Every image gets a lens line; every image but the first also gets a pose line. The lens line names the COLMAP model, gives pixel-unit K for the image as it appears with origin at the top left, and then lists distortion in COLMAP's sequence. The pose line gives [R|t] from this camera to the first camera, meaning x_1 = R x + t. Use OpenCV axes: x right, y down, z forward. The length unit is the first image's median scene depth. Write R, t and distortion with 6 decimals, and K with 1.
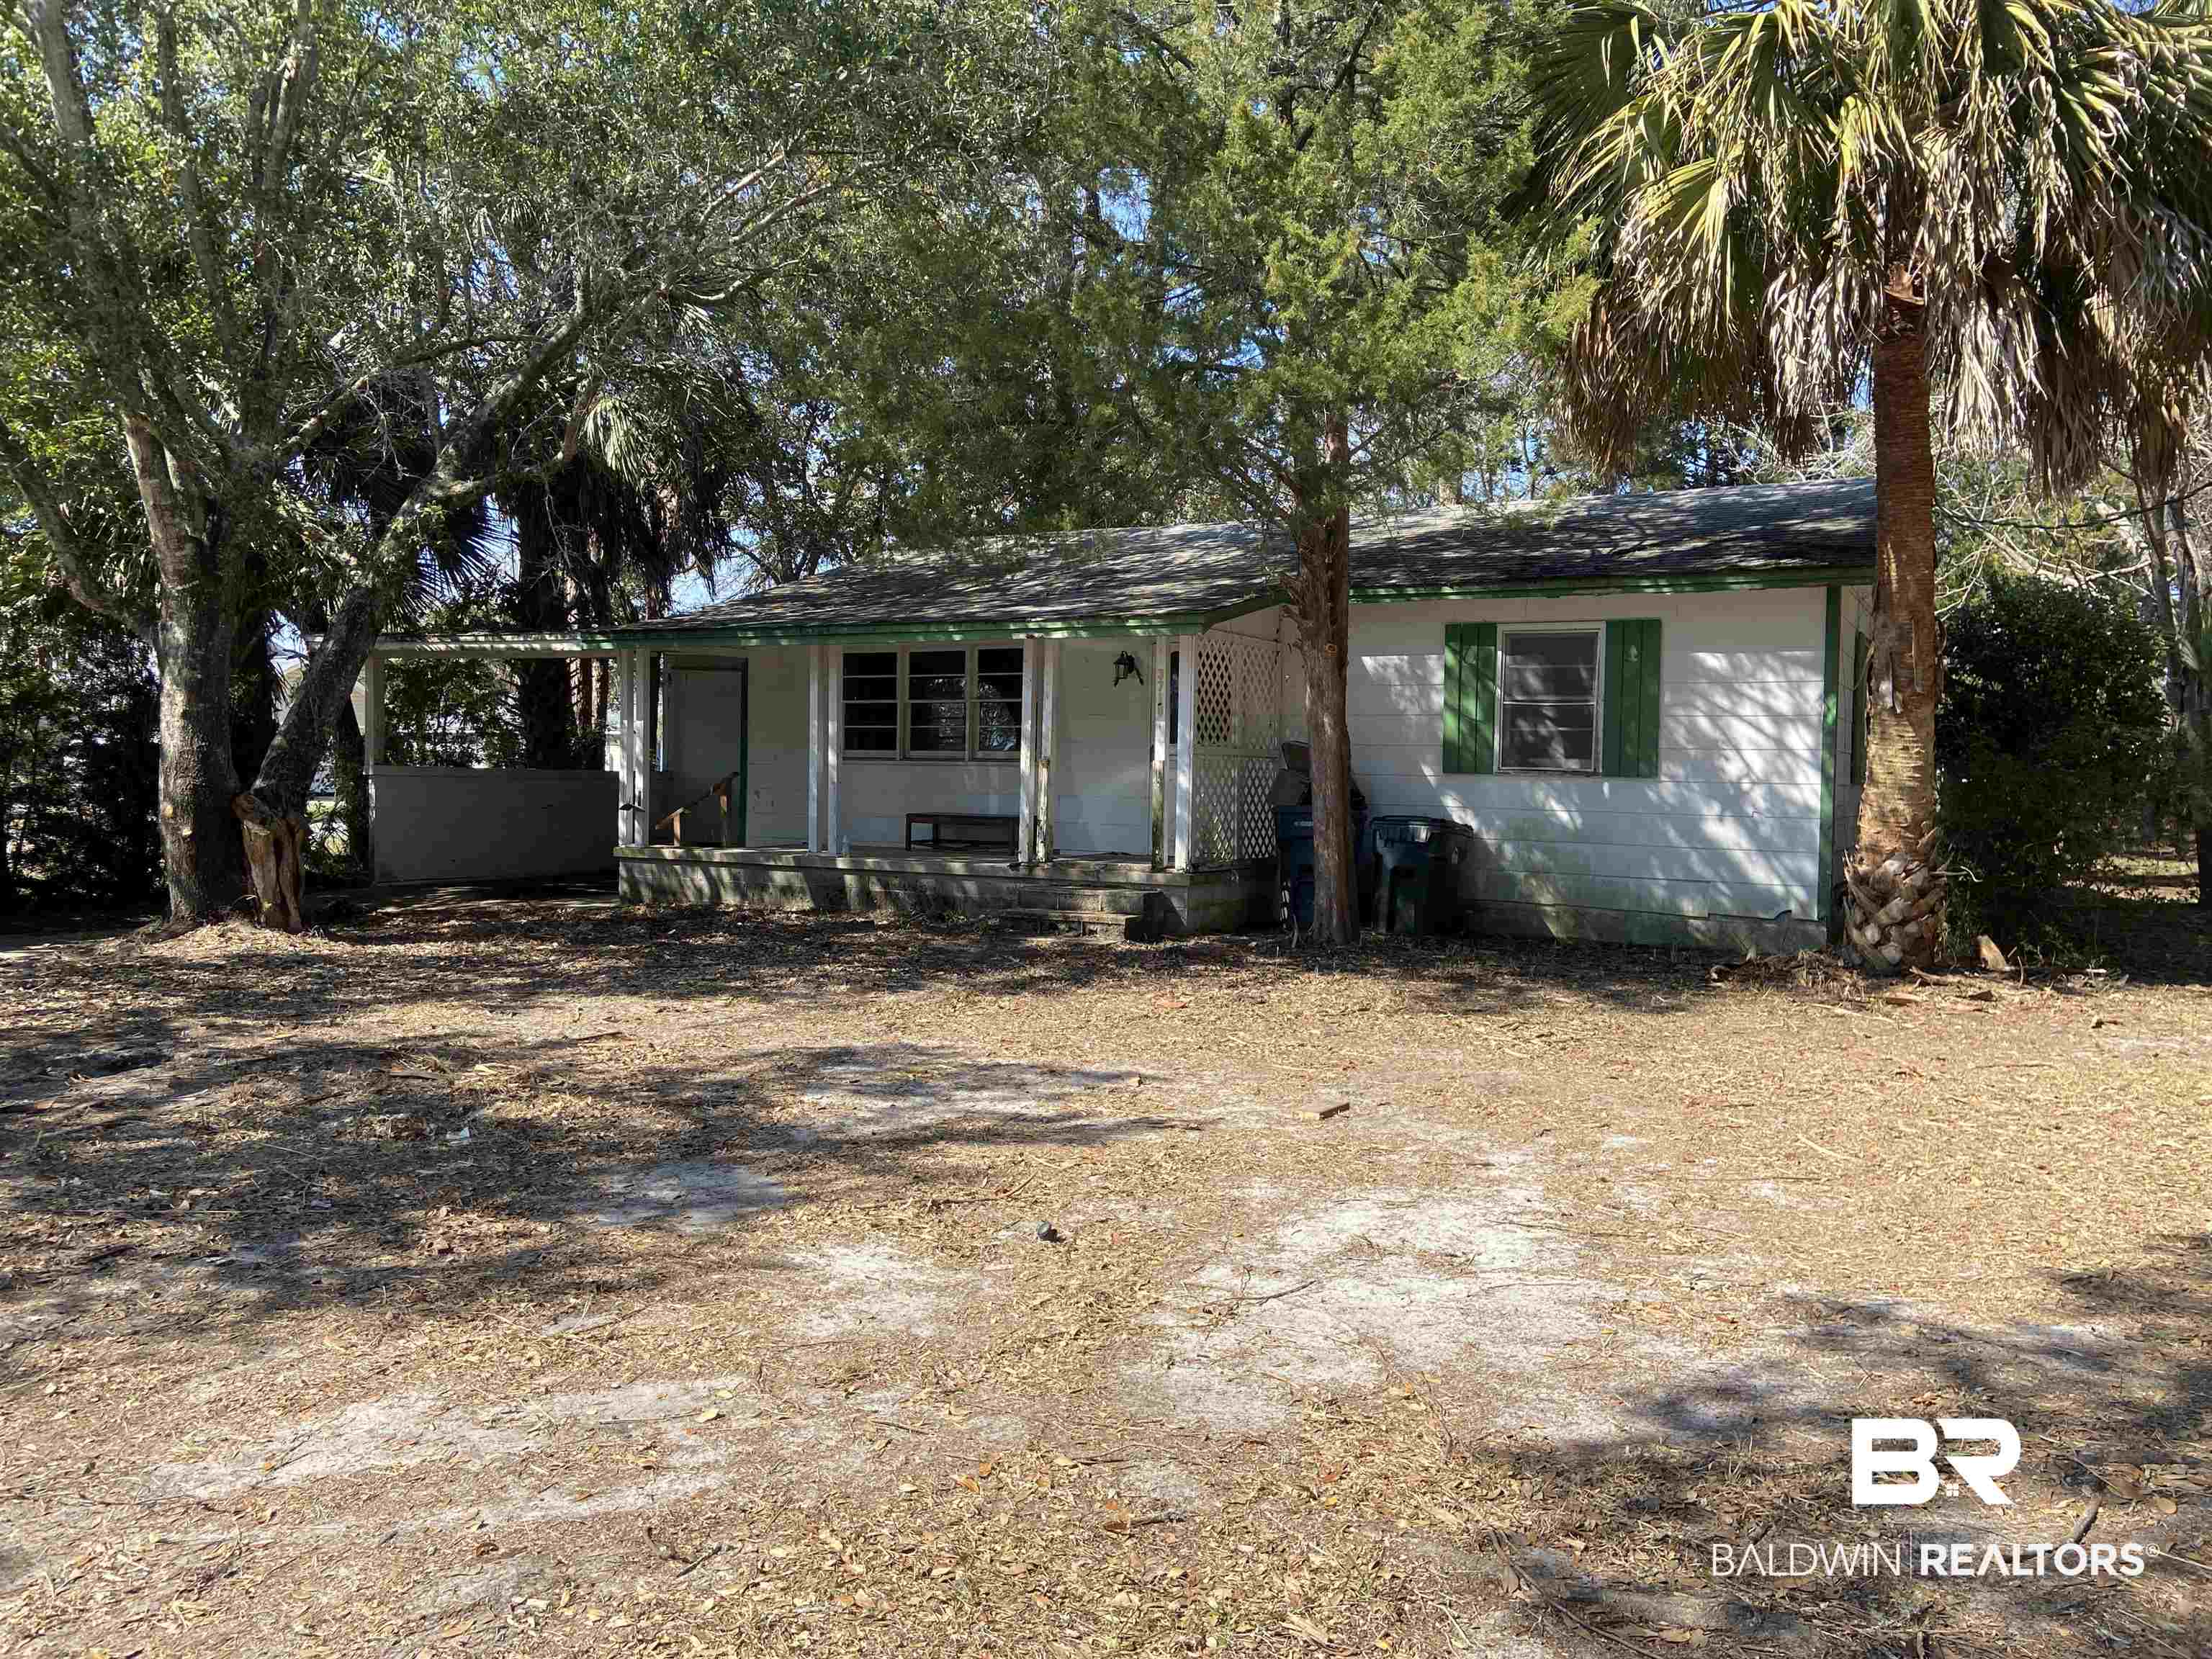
lens RADIAL K [[1666.6, 0, 1120.5], [0, 1666.6, 816.1], [0, 0, 1]] dist [0.104633, -0.128988]
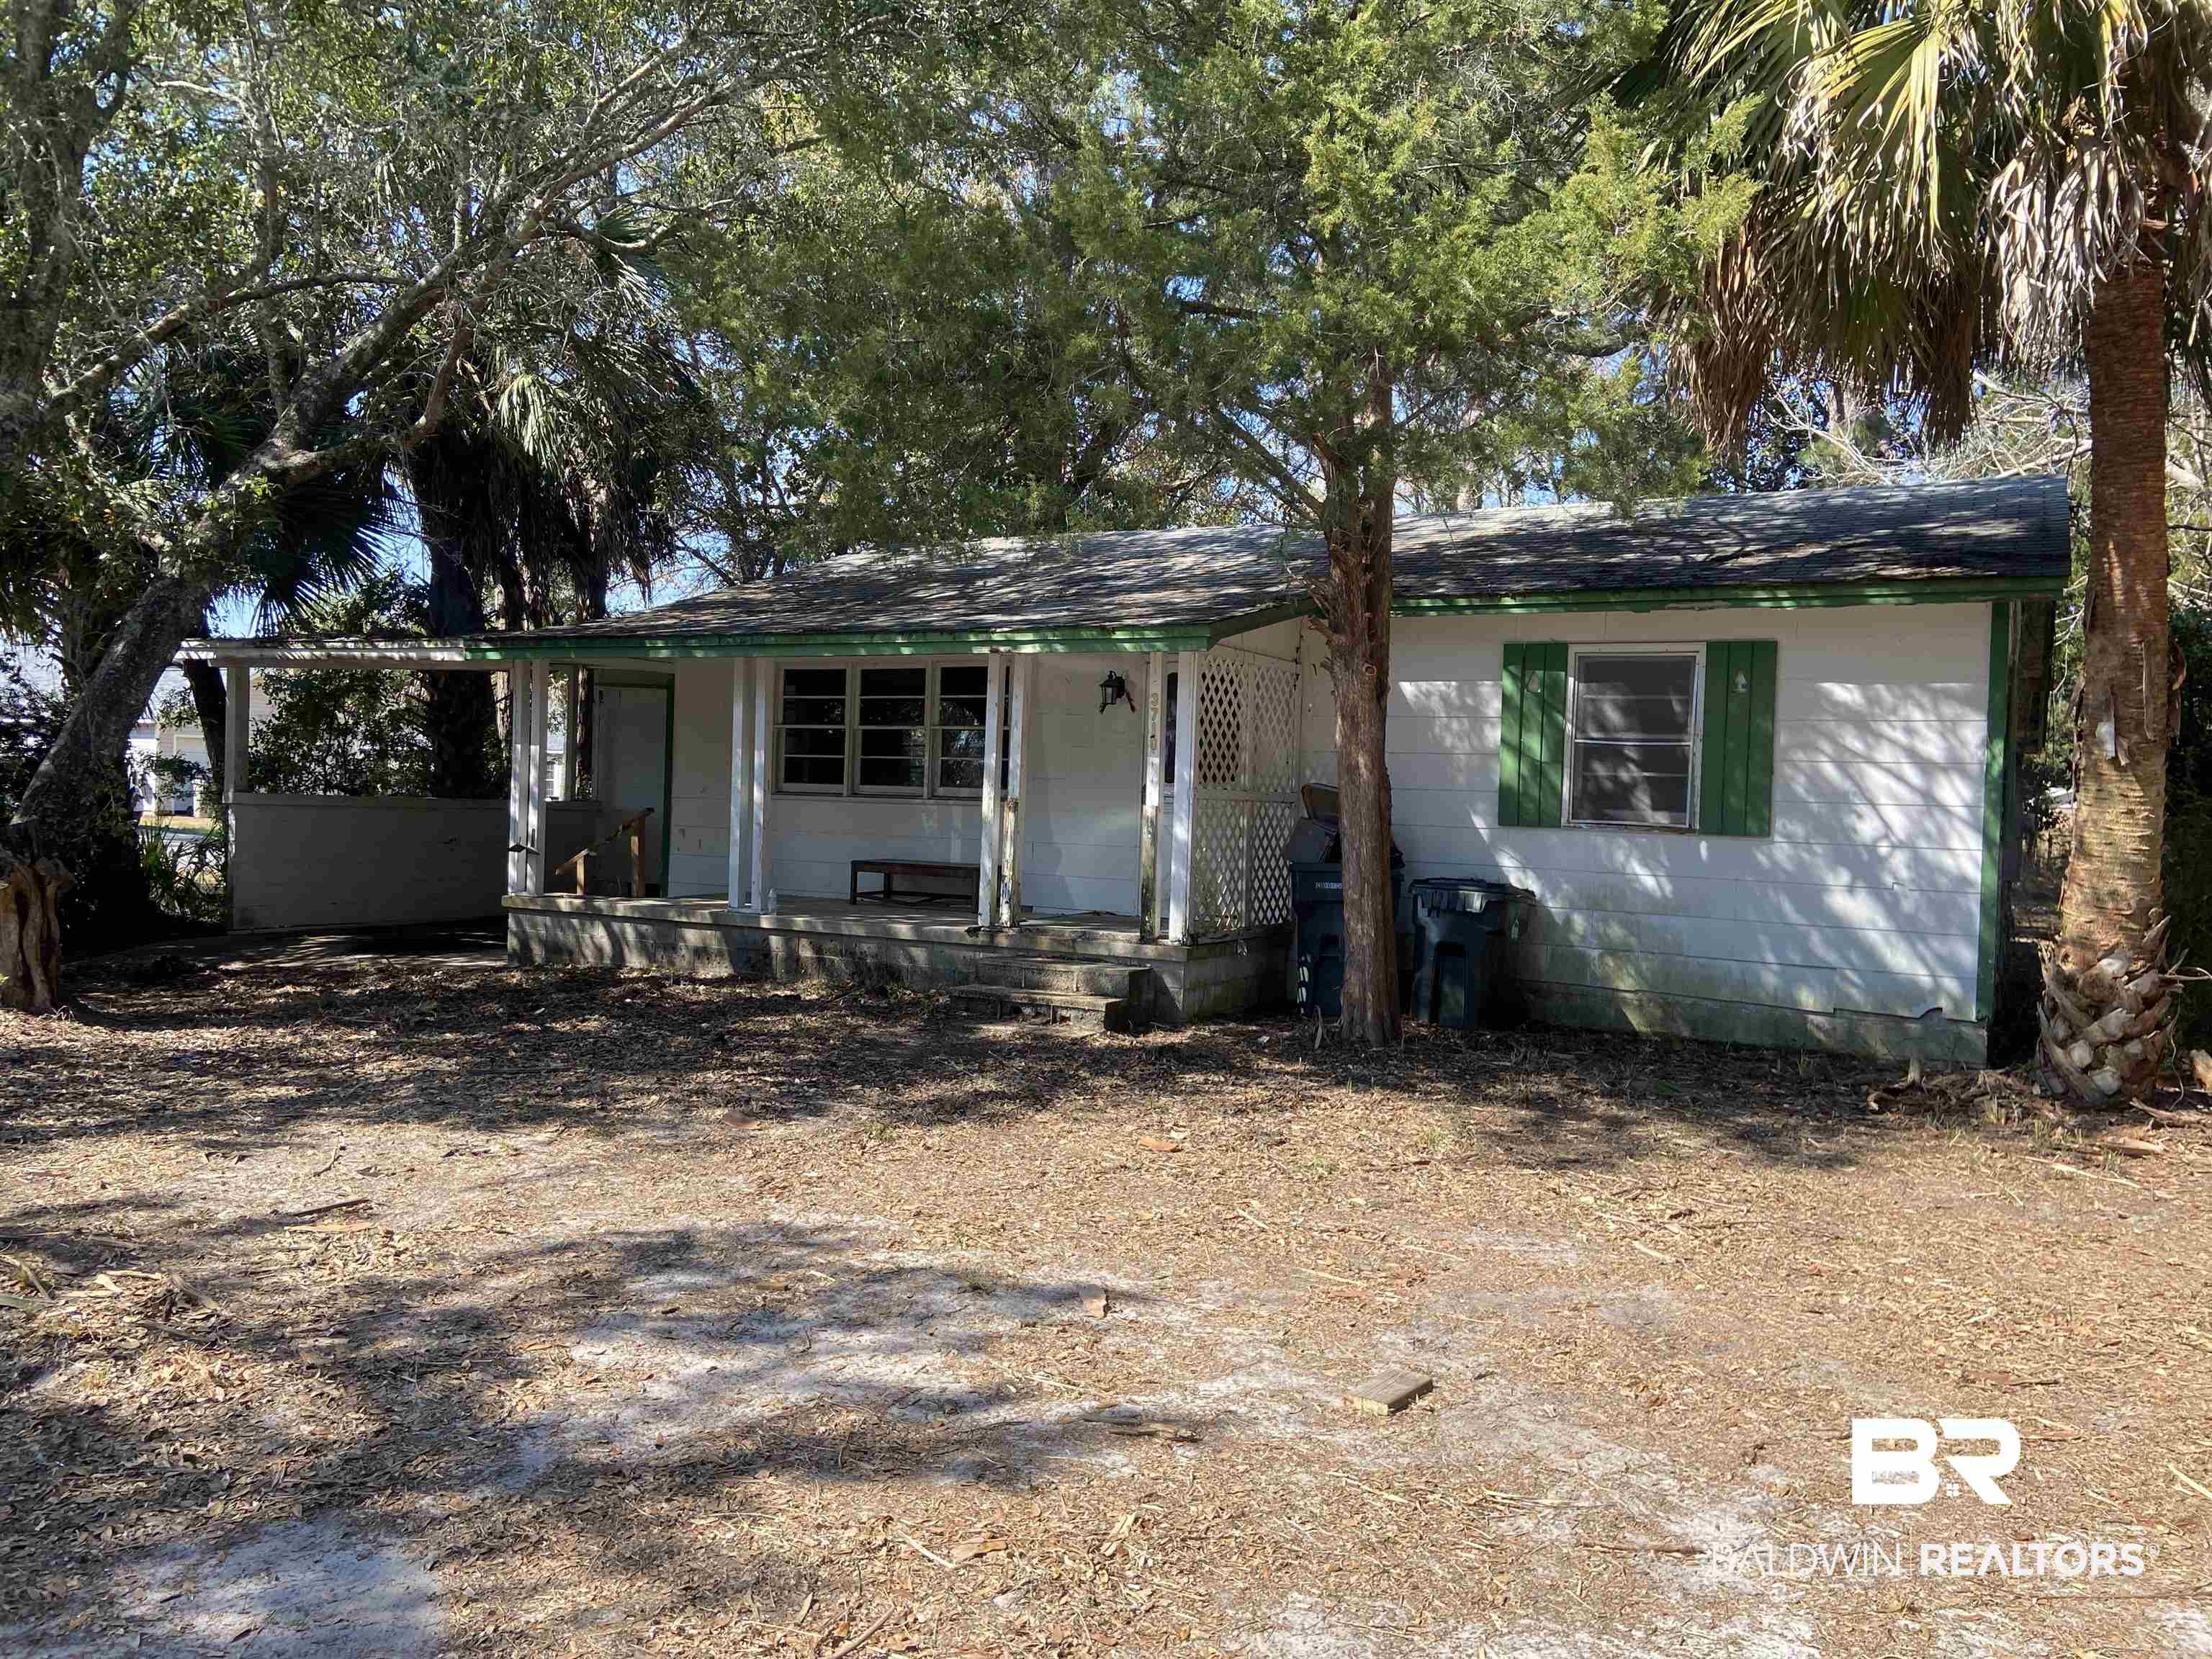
lens RADIAL K [[1666.6, 0, 1091.6], [0, 1666.6, 825.0], [0, 0, 1]] dist [0.104633, -0.128988]
pose [[0.999728, 0.016432, -0.016522, 0.007851], [-0.016589, 0.999818, -0.009414, -0.015940], [0.016365, 0.009685, 0.999819, 0.189796]]
